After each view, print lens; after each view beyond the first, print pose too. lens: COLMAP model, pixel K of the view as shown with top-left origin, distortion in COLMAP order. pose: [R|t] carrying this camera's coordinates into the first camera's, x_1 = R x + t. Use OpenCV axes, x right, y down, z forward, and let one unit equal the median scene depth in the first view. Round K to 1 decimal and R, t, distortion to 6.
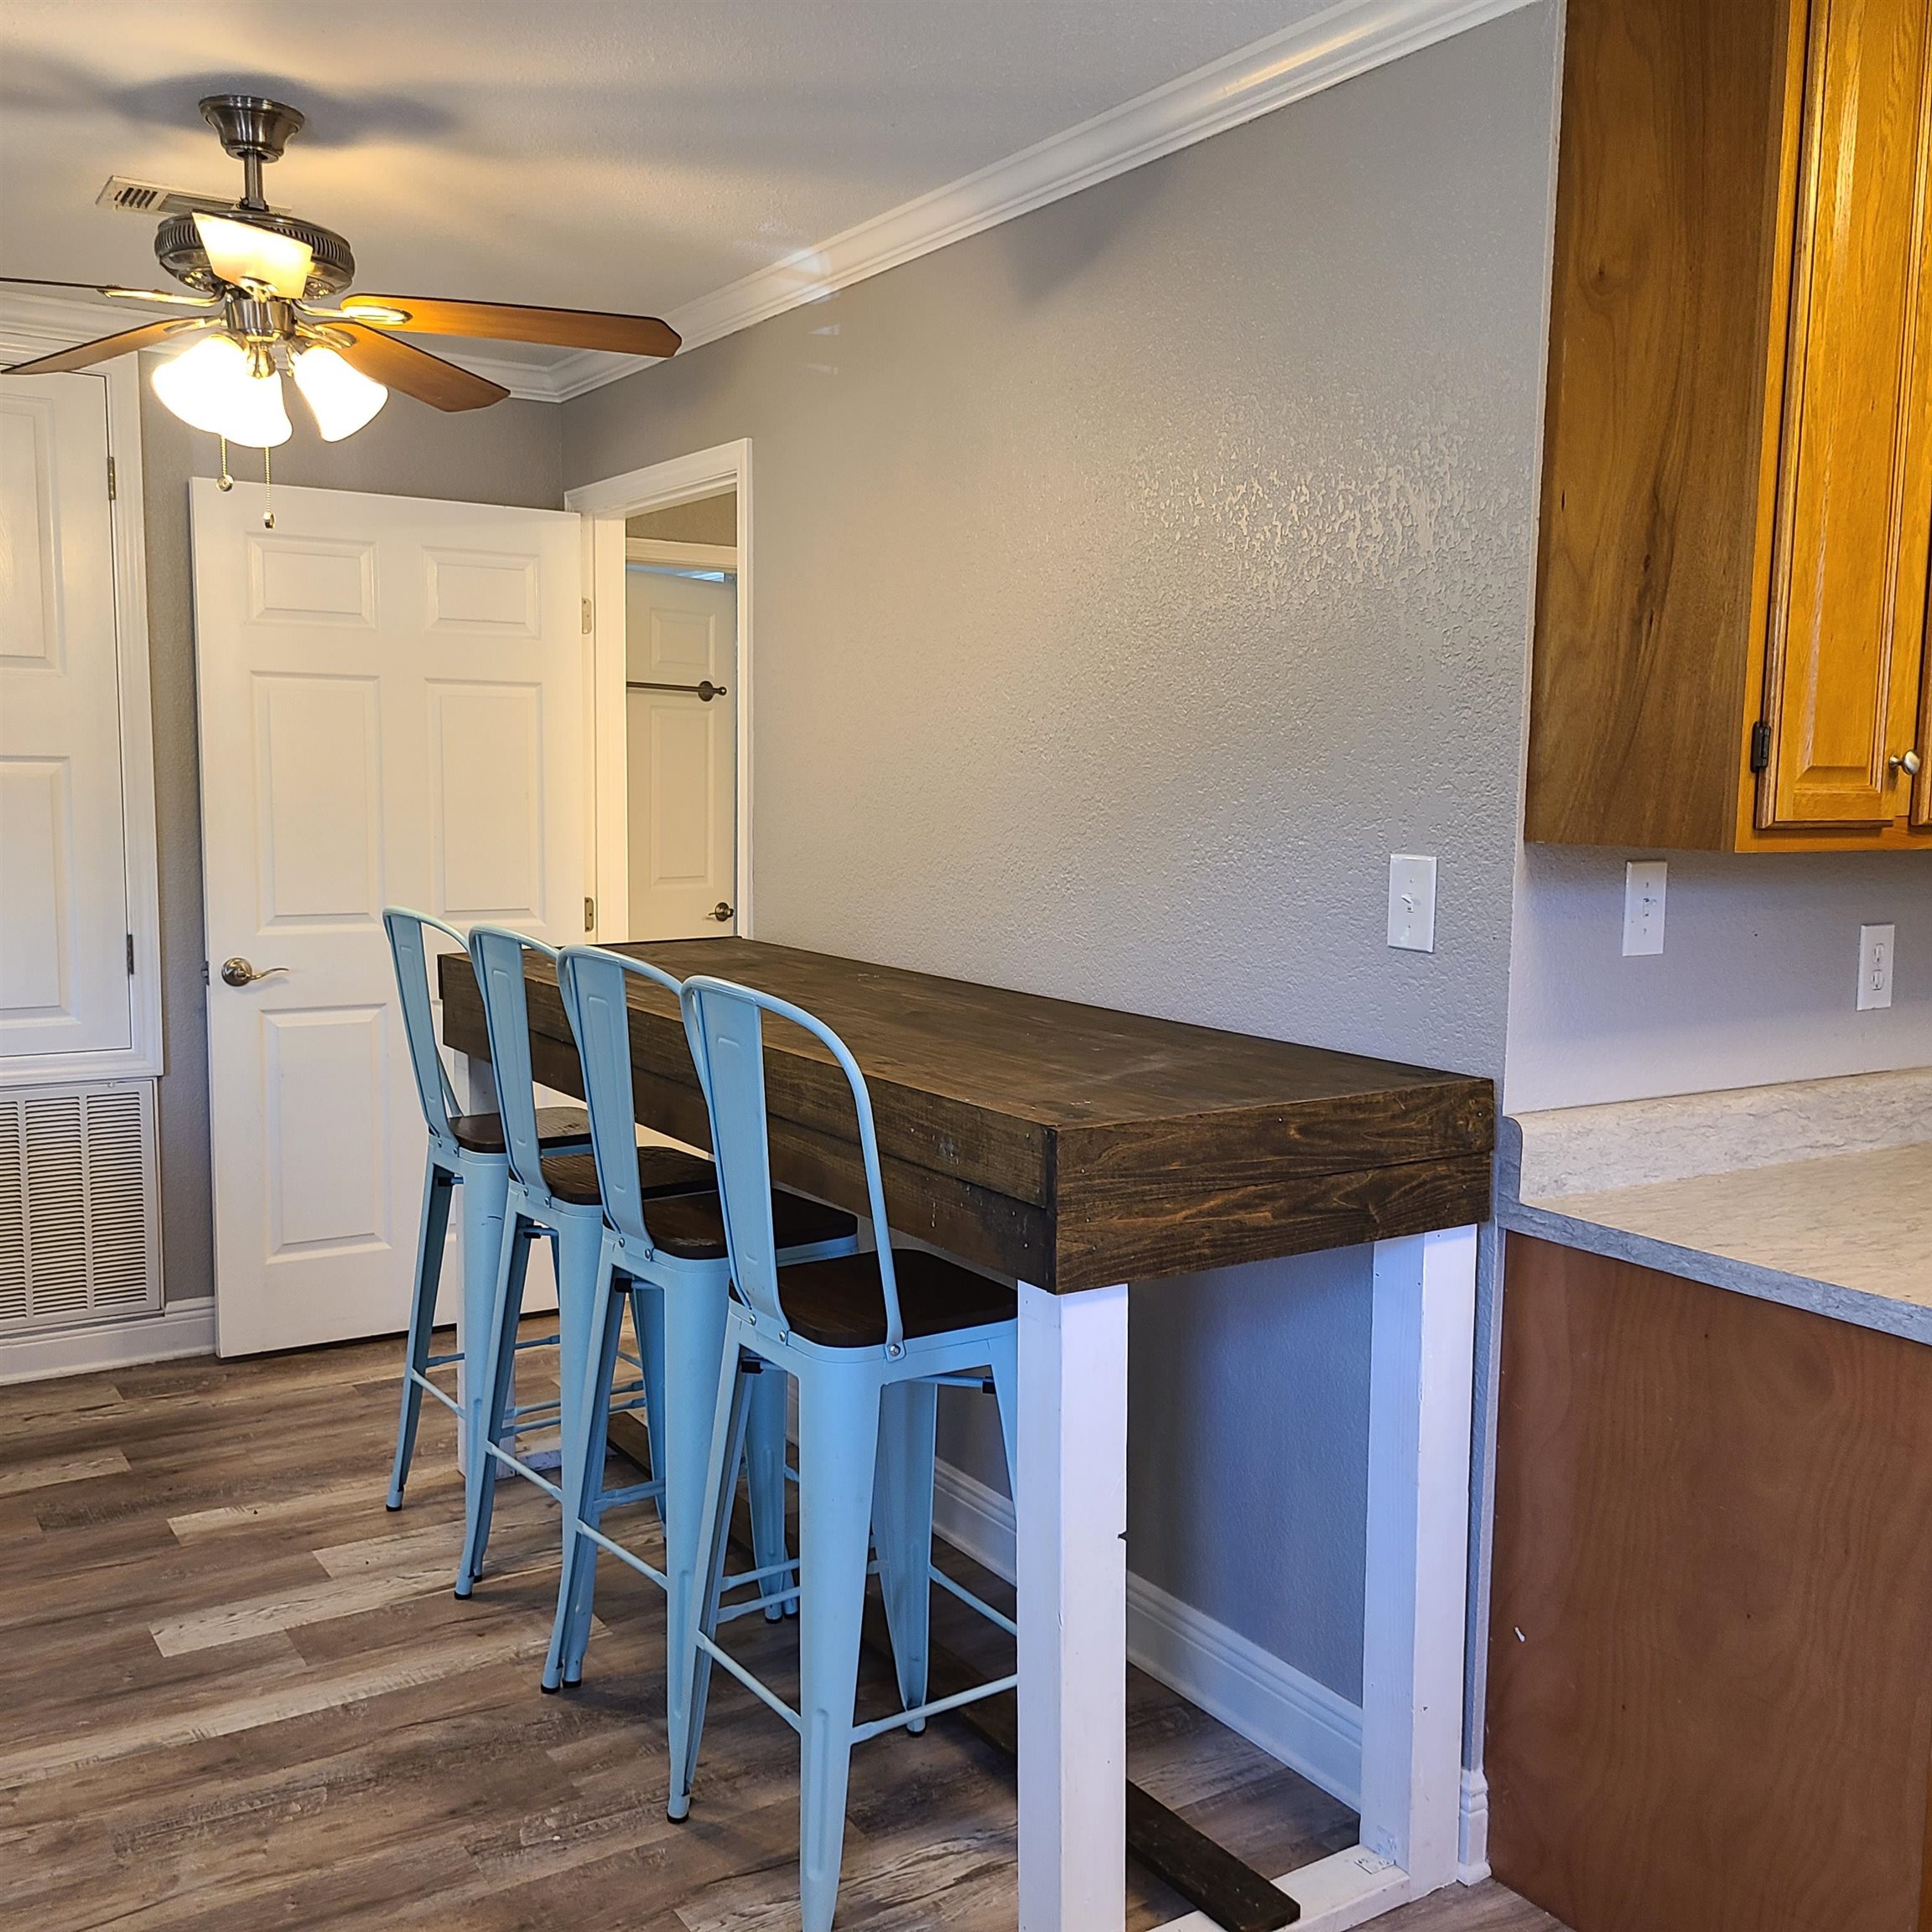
lens RADIAL K [[1928.6, 0, 984.9], [0, 1928.6, 976.5], [0, 0, 1]] dist [0.039993, 0.000000]
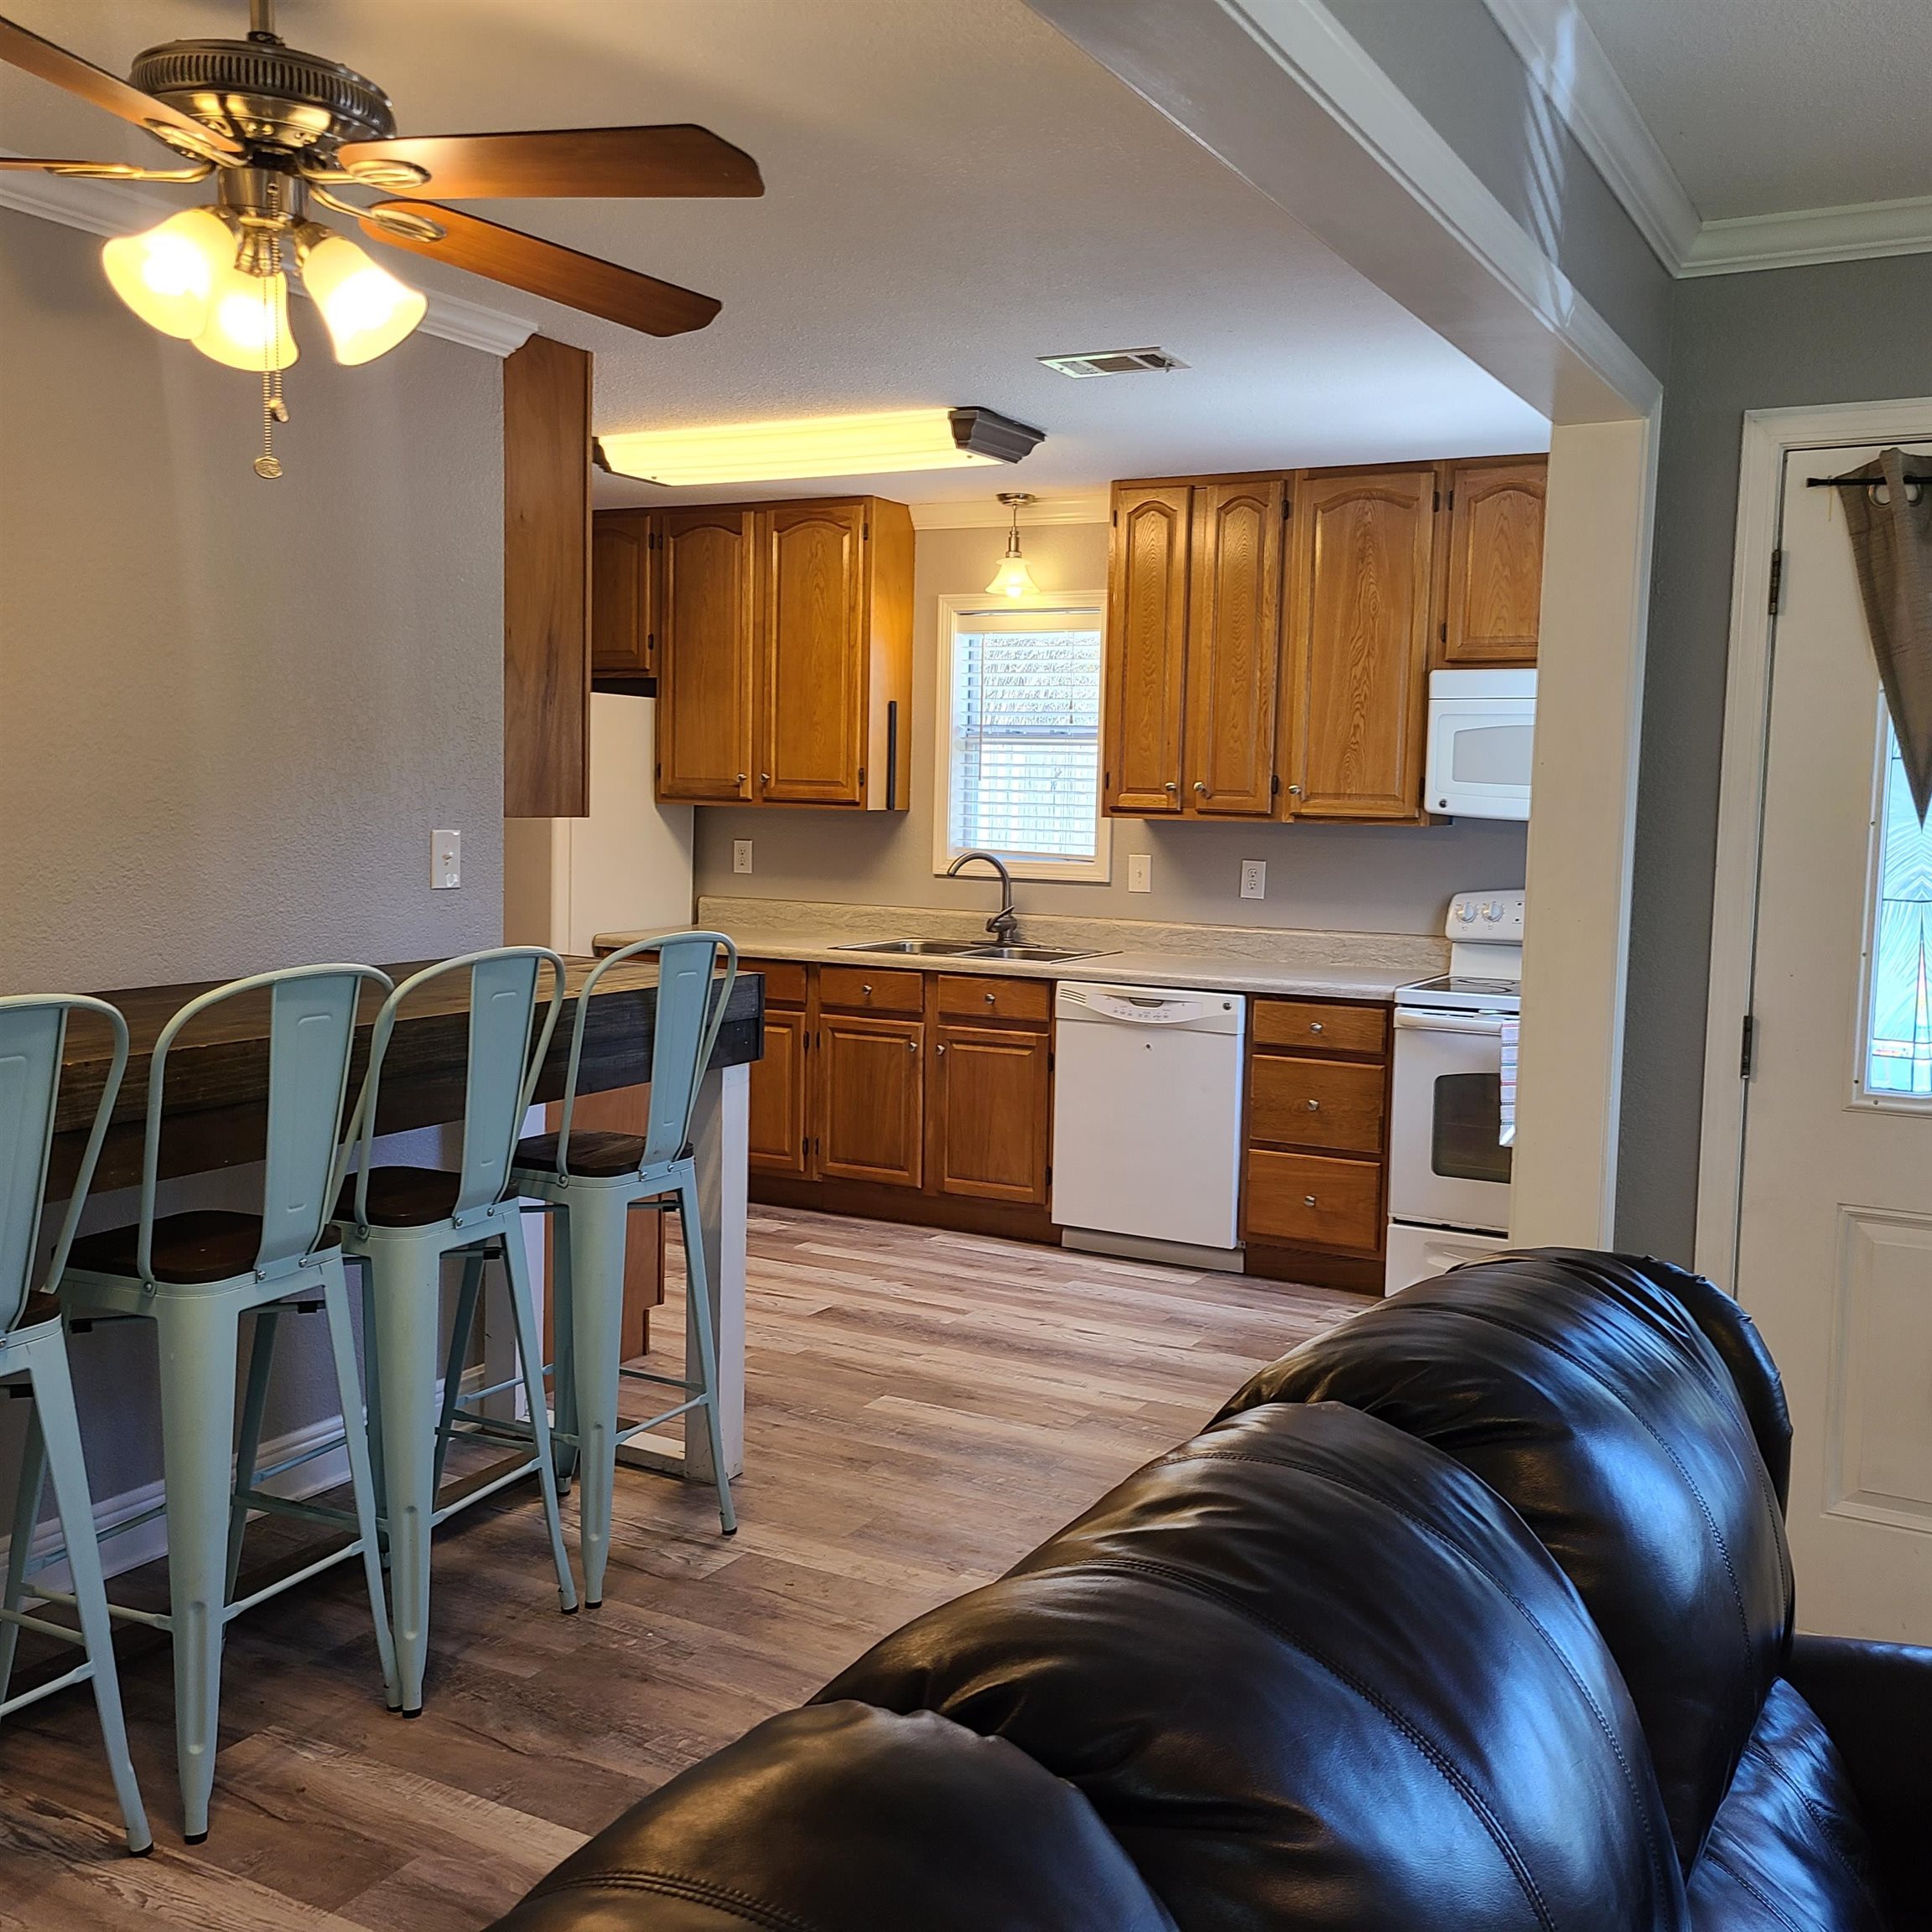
lens RADIAL K [[1928.6, 0, 996.2], [0, 1928.6, 934.9], [0, 0, 1]] dist [0.039993, 0.000000]
pose [[-0.480407, -0.095578, 0.871822, -1.626273], [0.064249, 0.987538, 0.143668, -0.205644], [-0.874689, 0.125033, -0.468279, 1.567676]]
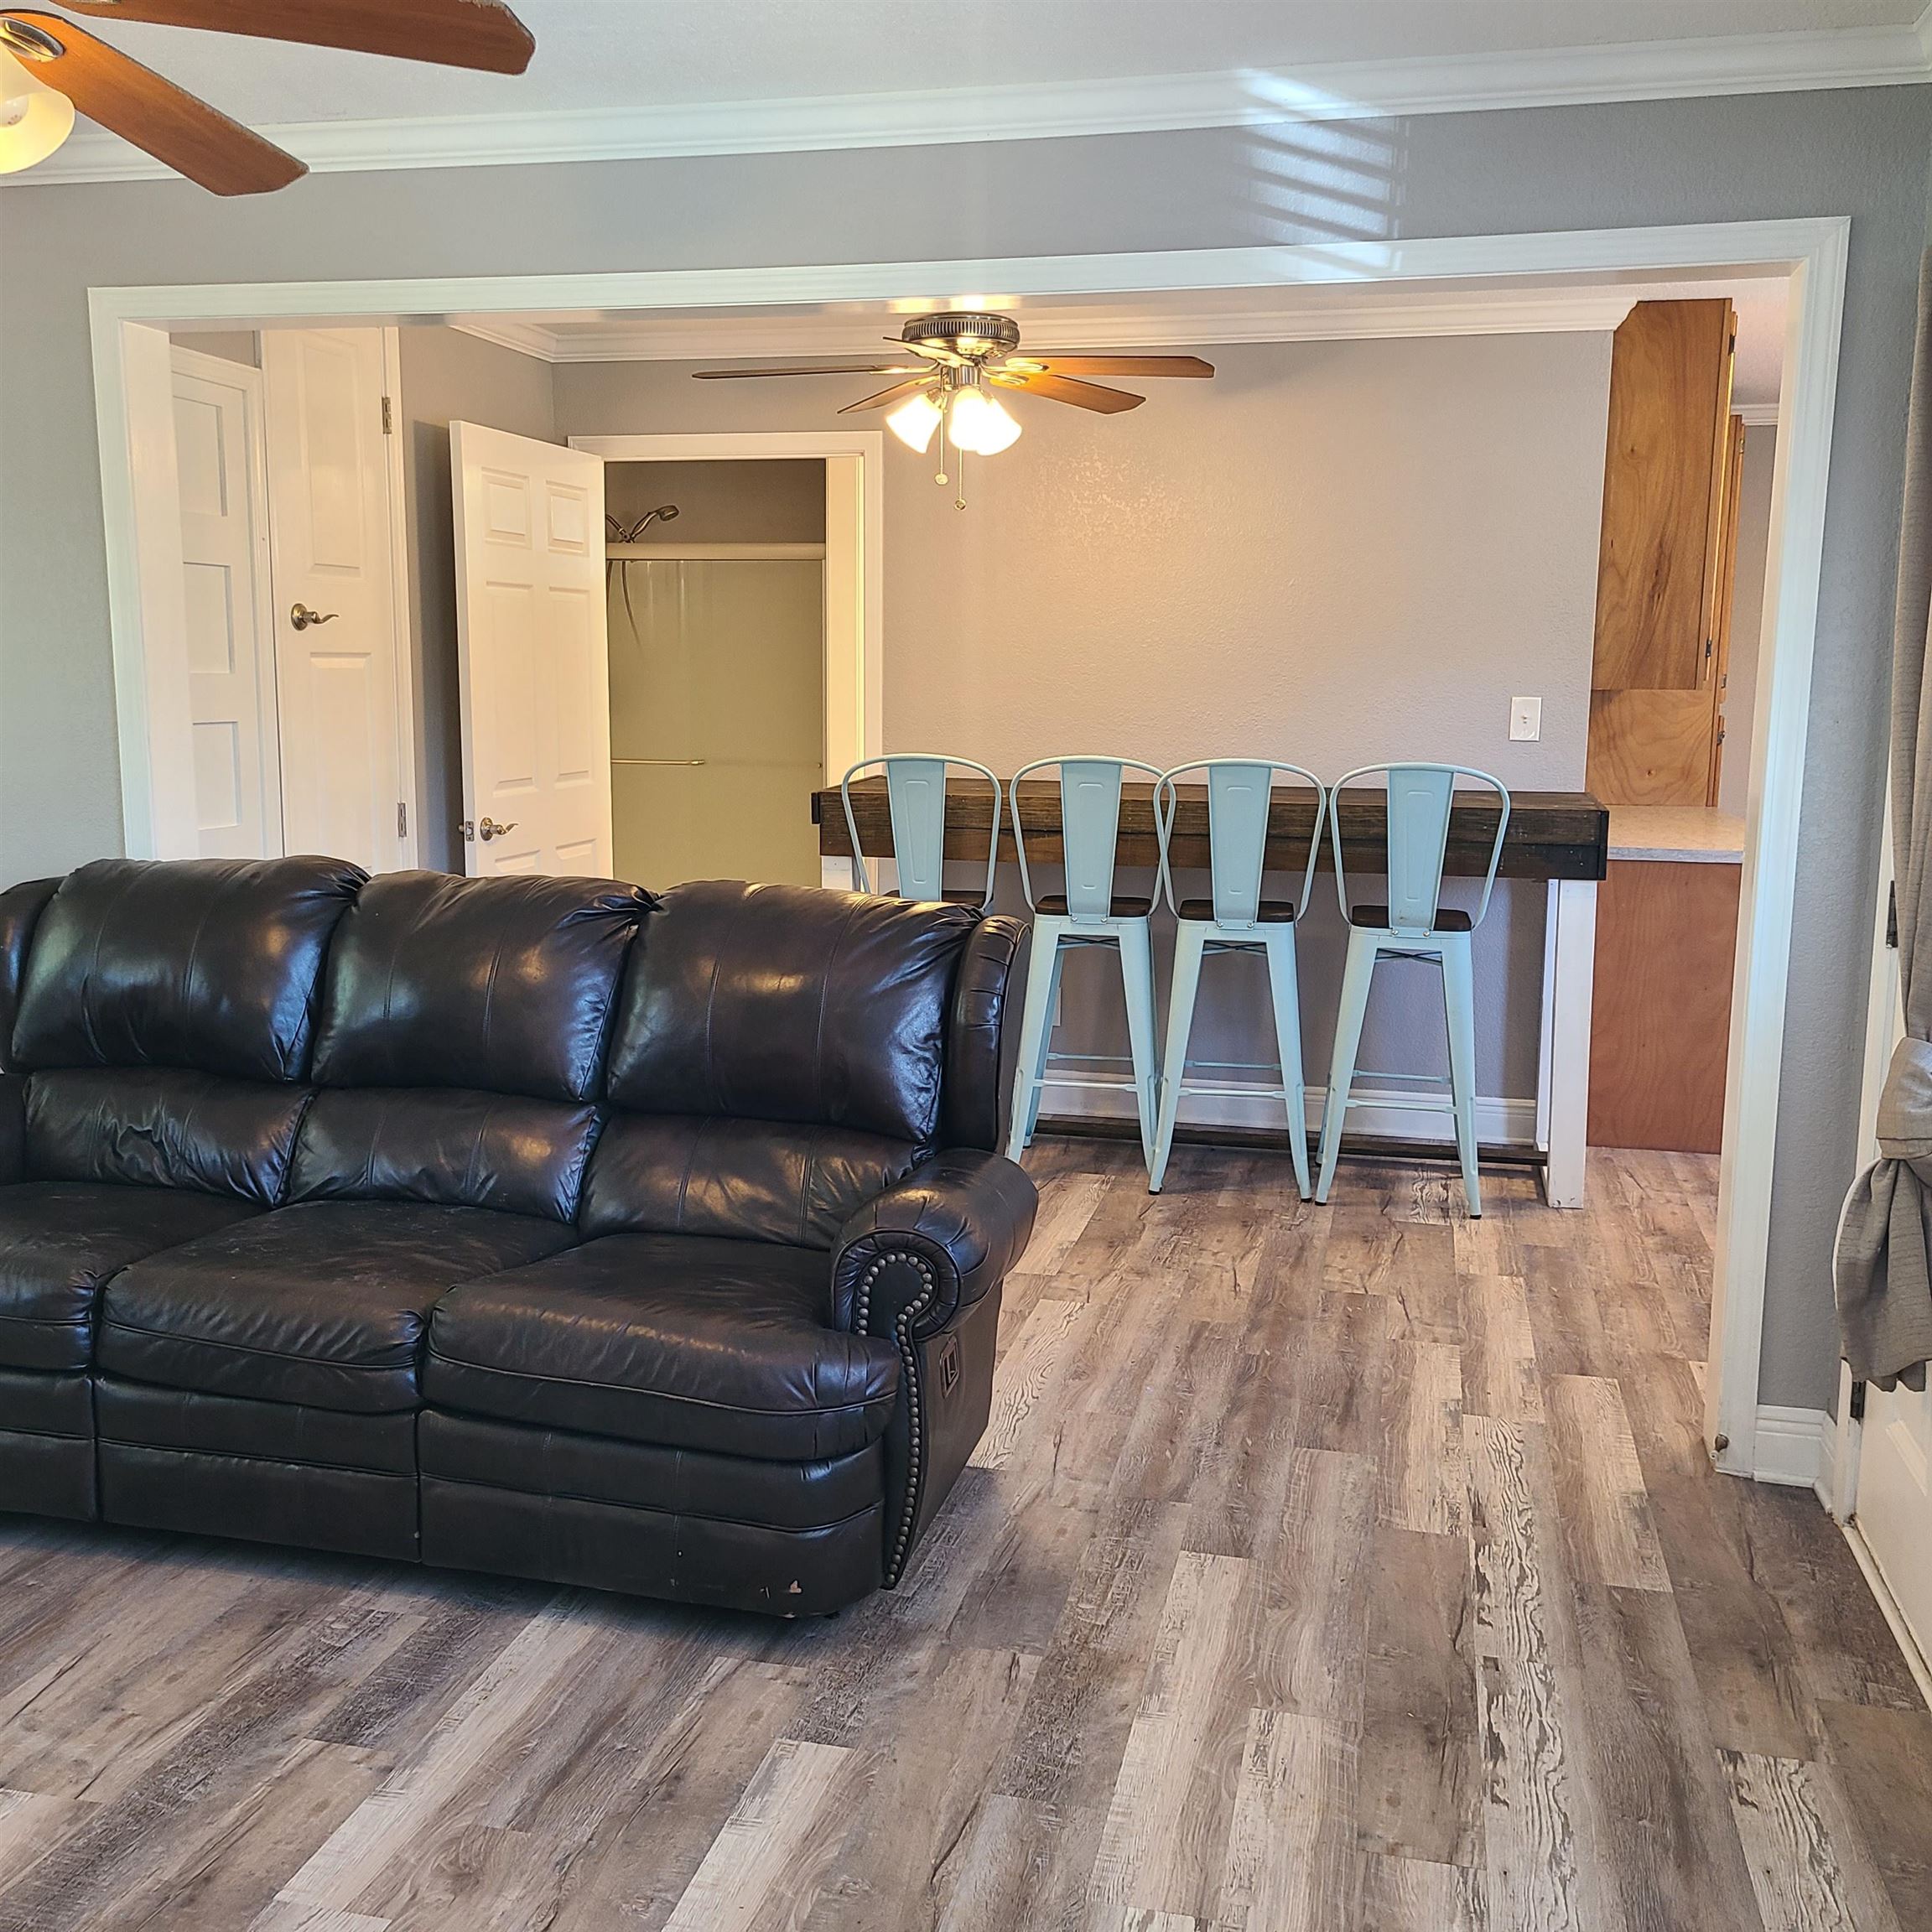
lens RADIAL K [[1928.6, 0, 963.9], [0, 1928.6, 953.4], [0, 0, 1]] dist [0.039993, 0.000000]
pose [[0.724745, -0.111751, 0.679894, -2.034407], [0.075941, 0.993703, 0.082379, -0.003883], [-0.684819, -0.008072, 0.728668, -0.194124]]
